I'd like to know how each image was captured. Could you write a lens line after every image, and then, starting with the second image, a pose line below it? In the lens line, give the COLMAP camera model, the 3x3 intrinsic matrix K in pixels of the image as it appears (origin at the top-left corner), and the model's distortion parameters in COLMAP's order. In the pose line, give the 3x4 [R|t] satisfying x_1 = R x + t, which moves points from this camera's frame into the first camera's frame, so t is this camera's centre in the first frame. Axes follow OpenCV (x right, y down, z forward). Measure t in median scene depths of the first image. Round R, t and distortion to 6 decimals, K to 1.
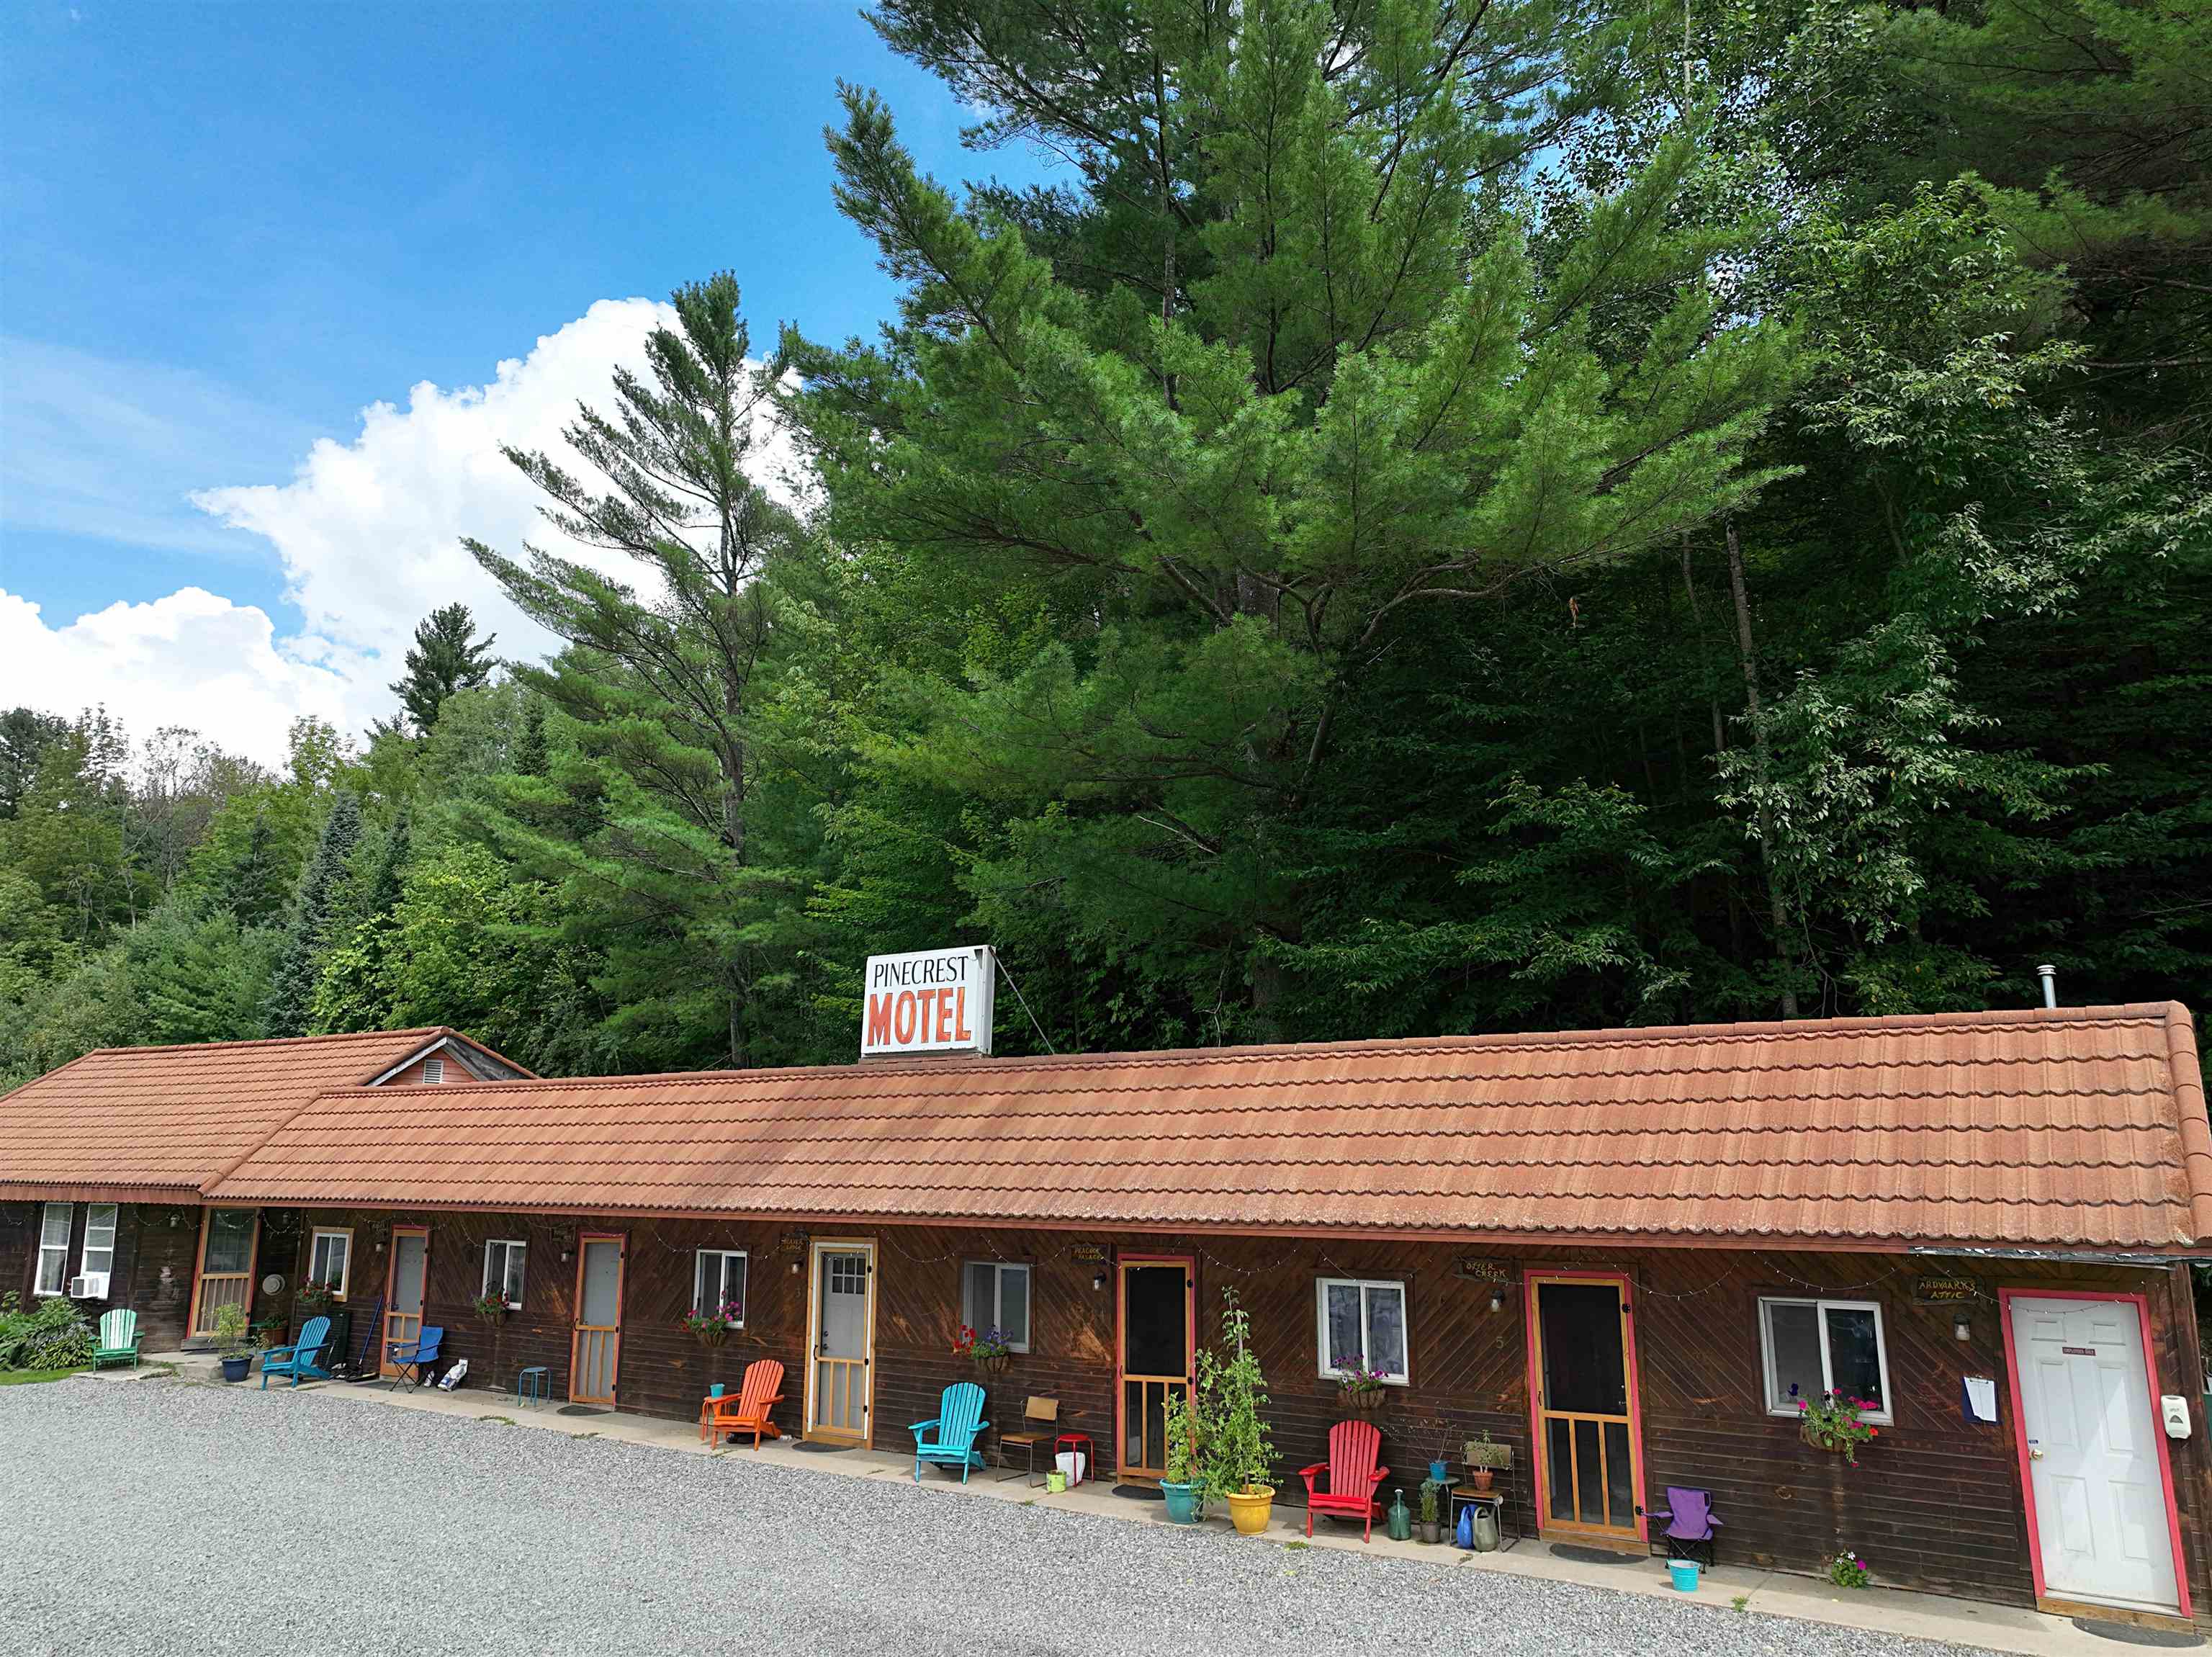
lens RADIAL K [[1559.6, 0, 1106.0], [0, 1559.6, 828.5], [0, 0, 1]] dist [0.000317, 0.000569]
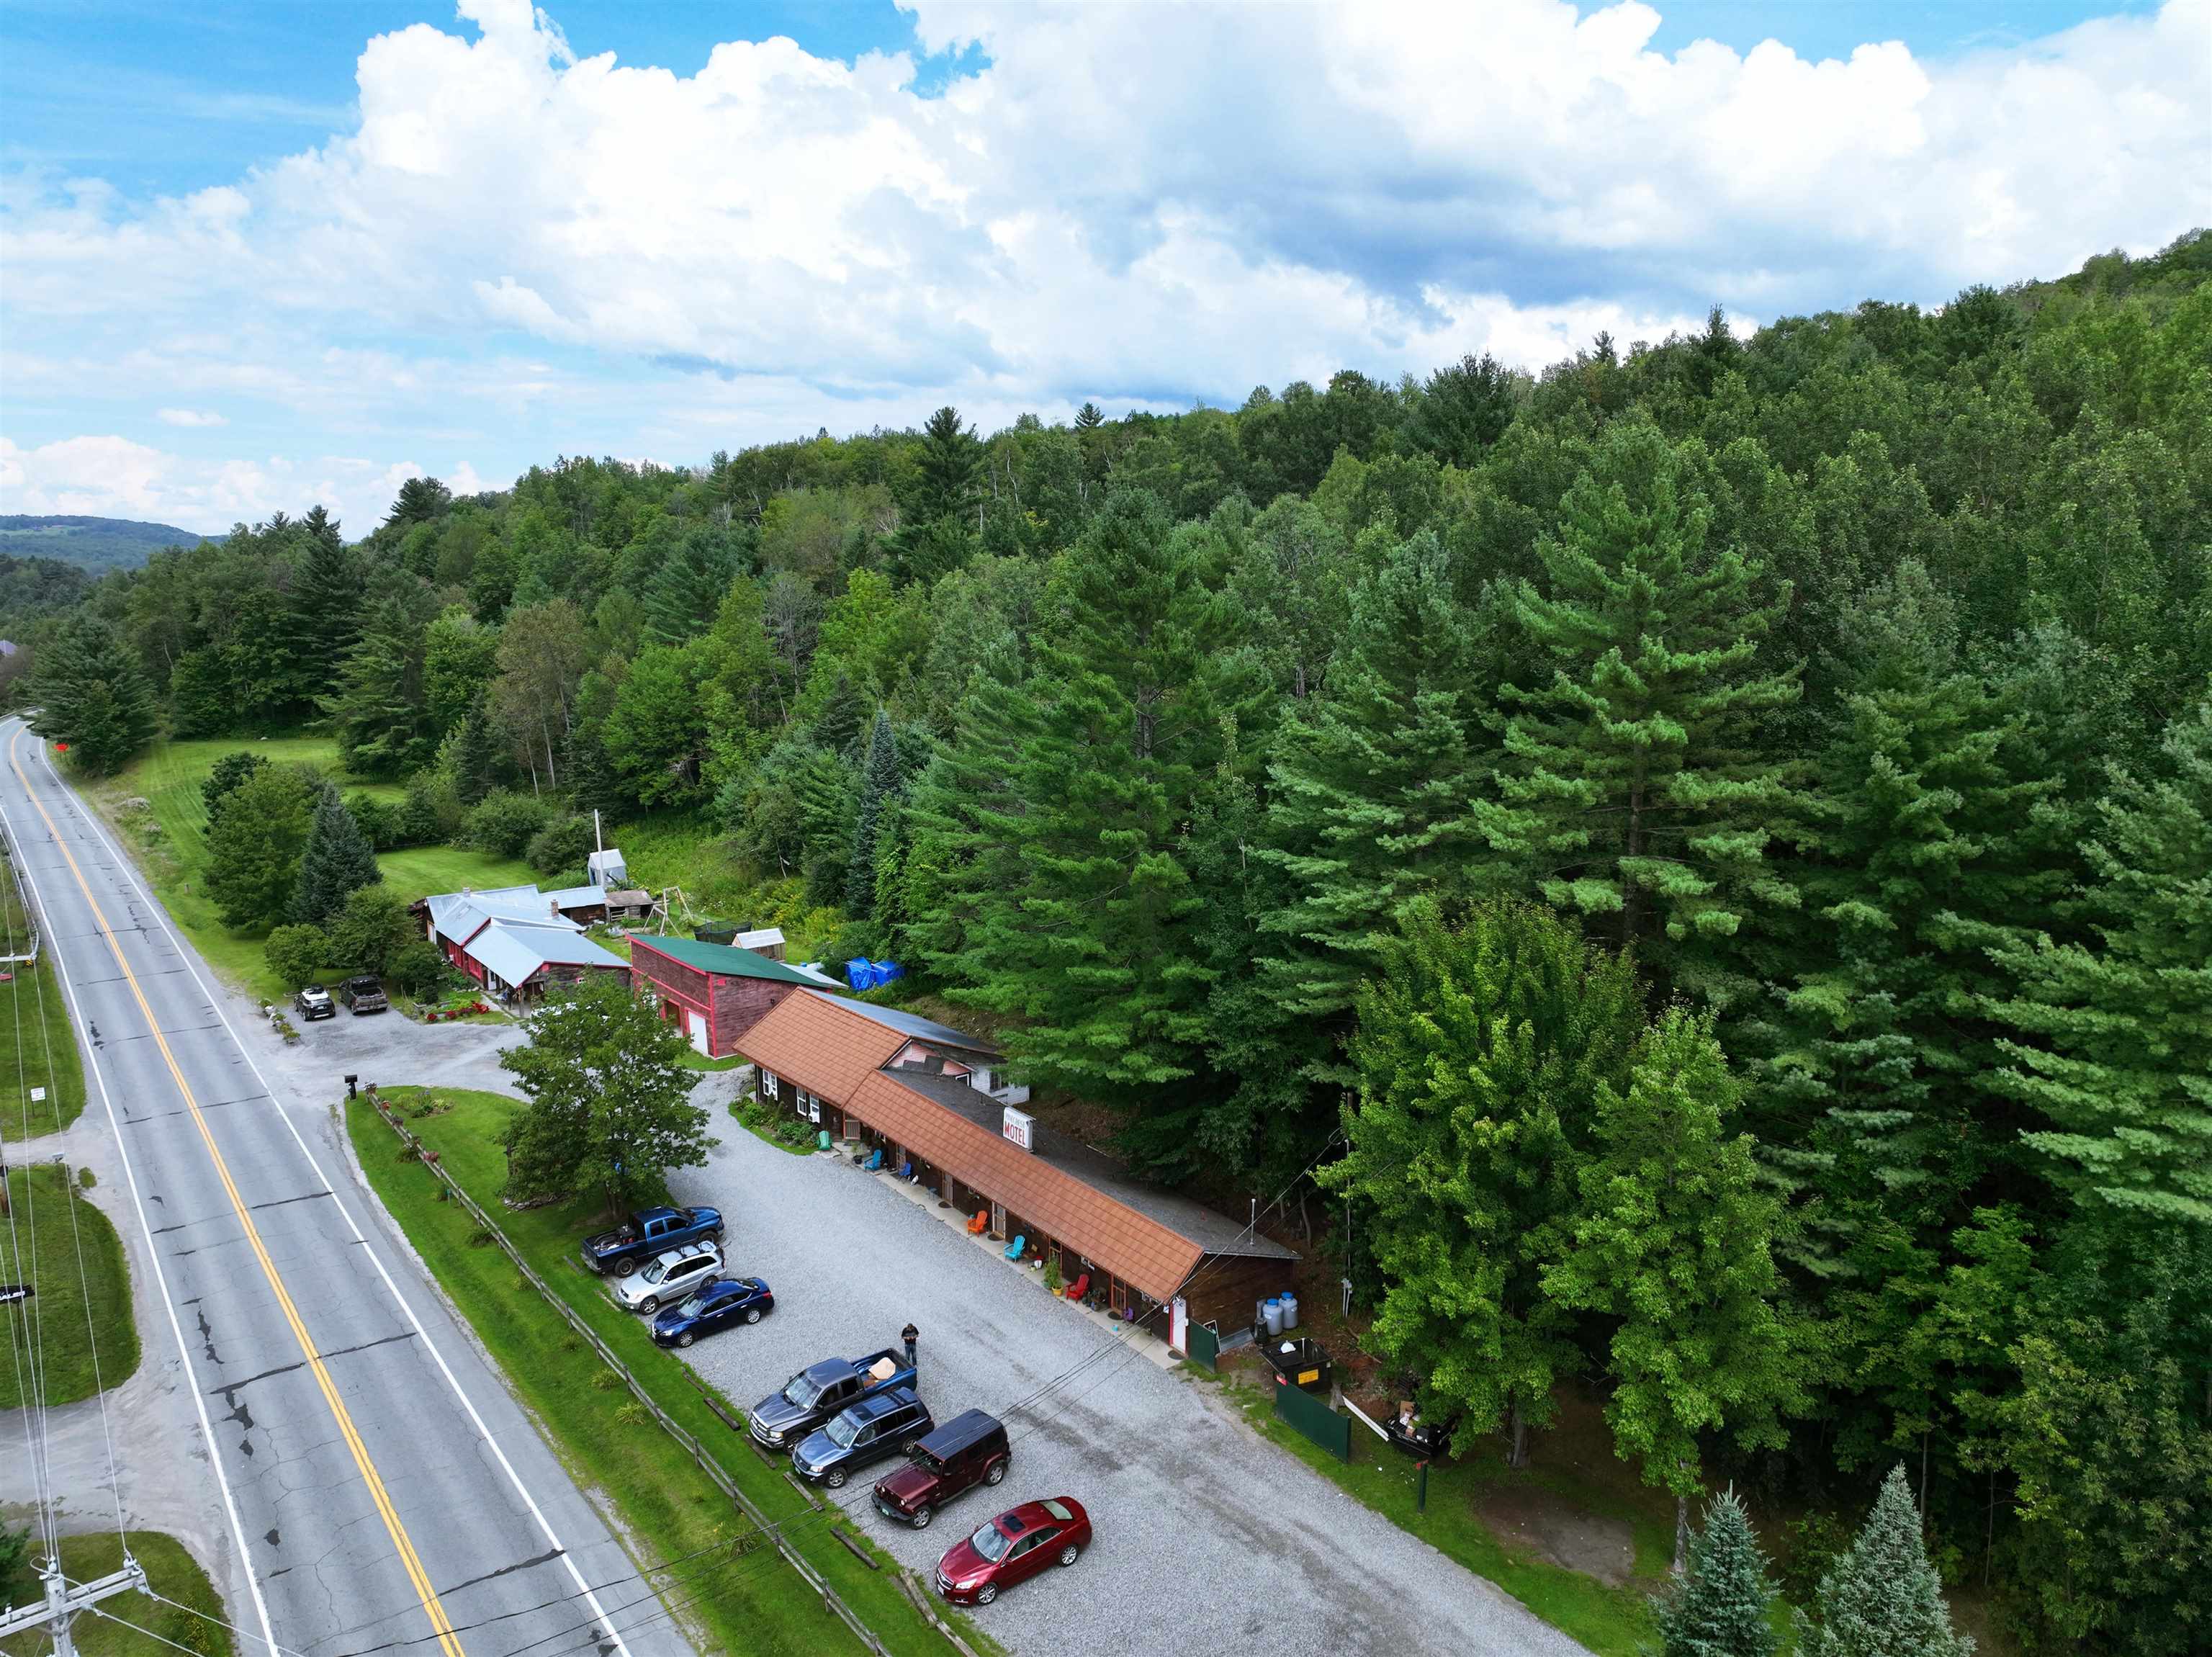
lens RADIAL K [[1595.0, 0, 1082.3], [0, 1595.0, 827.2], [0, 0, 1]] dist [0.000804, 0.005800]
pose [[0.935276, 0.055561, -0.349530, 1.235867], [0.079360, 0.929529, 0.360108, -1.793228], [0.344907, -0.364539, 0.864957, -1.802850]]
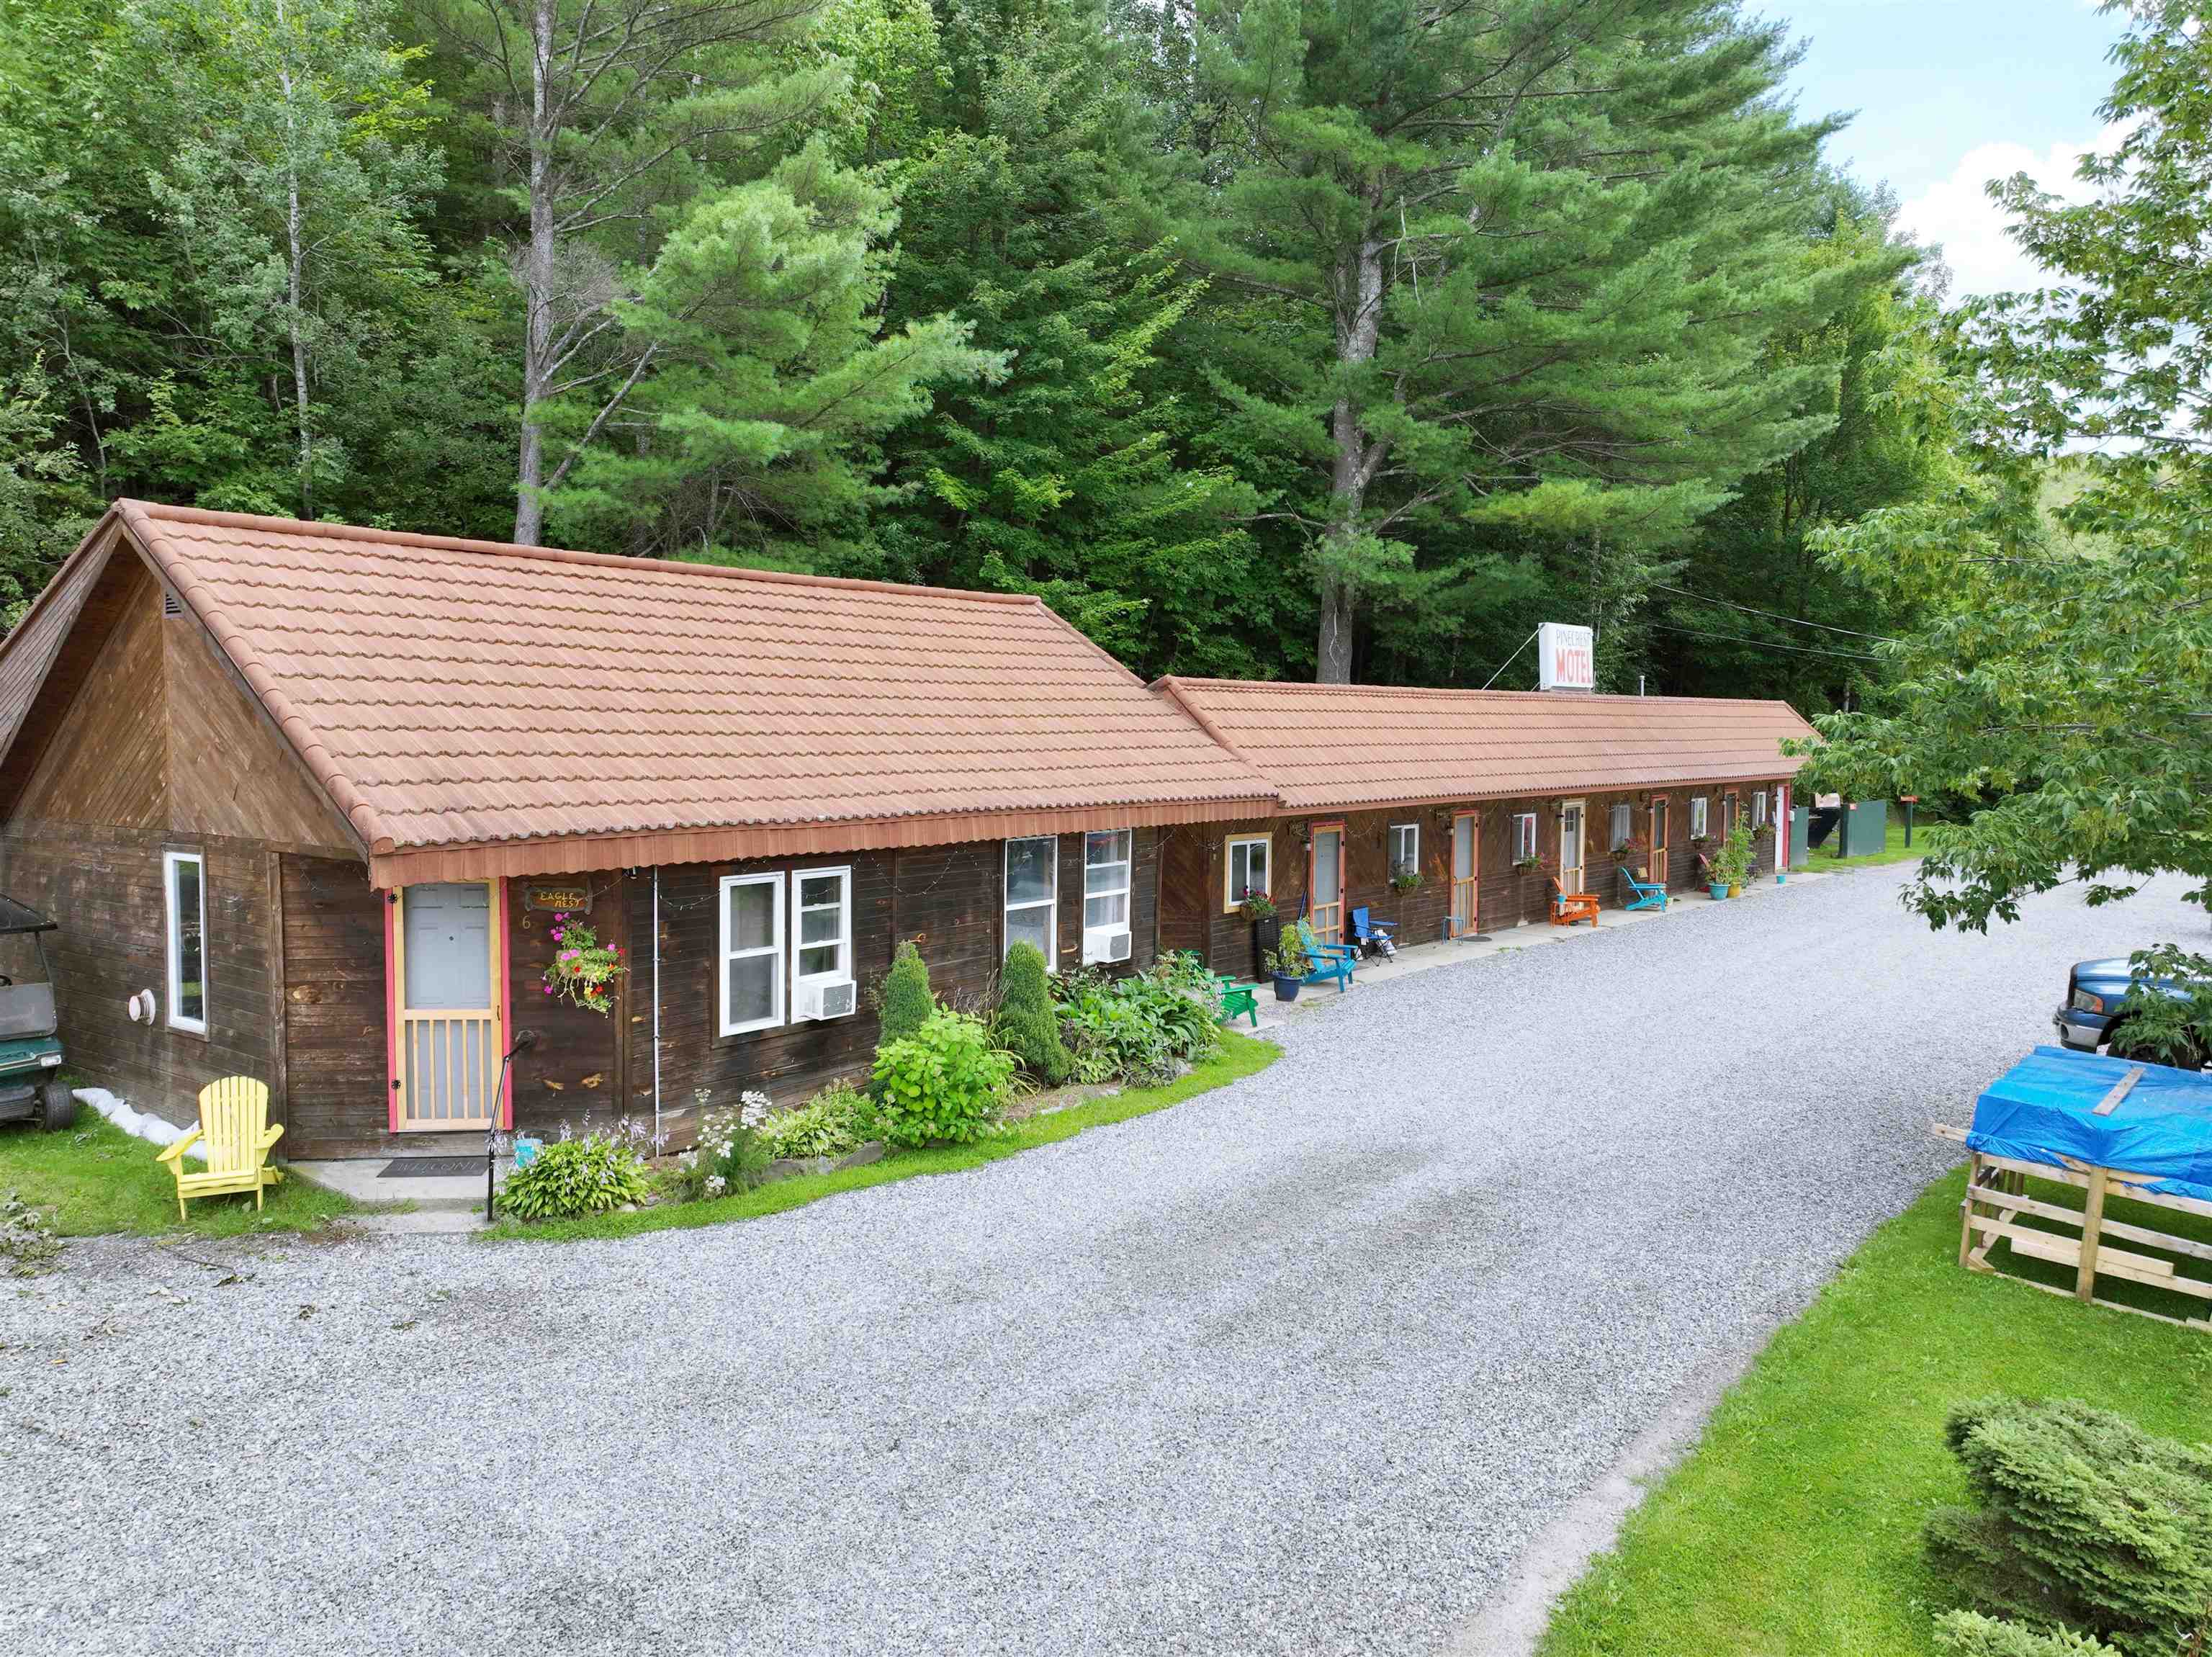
lens RADIAL K [[1595.0, 0, 1082.3], [0, 1595.0, 827.2], [0, 0, 1]] dist [0.000804, 0.005800]
pose [[0.125736, -0.044169, 0.991080, -1.831526], [-0.175036, 0.982348, 0.065986, 0.264153], [-0.976500, -0.181771, 0.115785, 1.265675]]
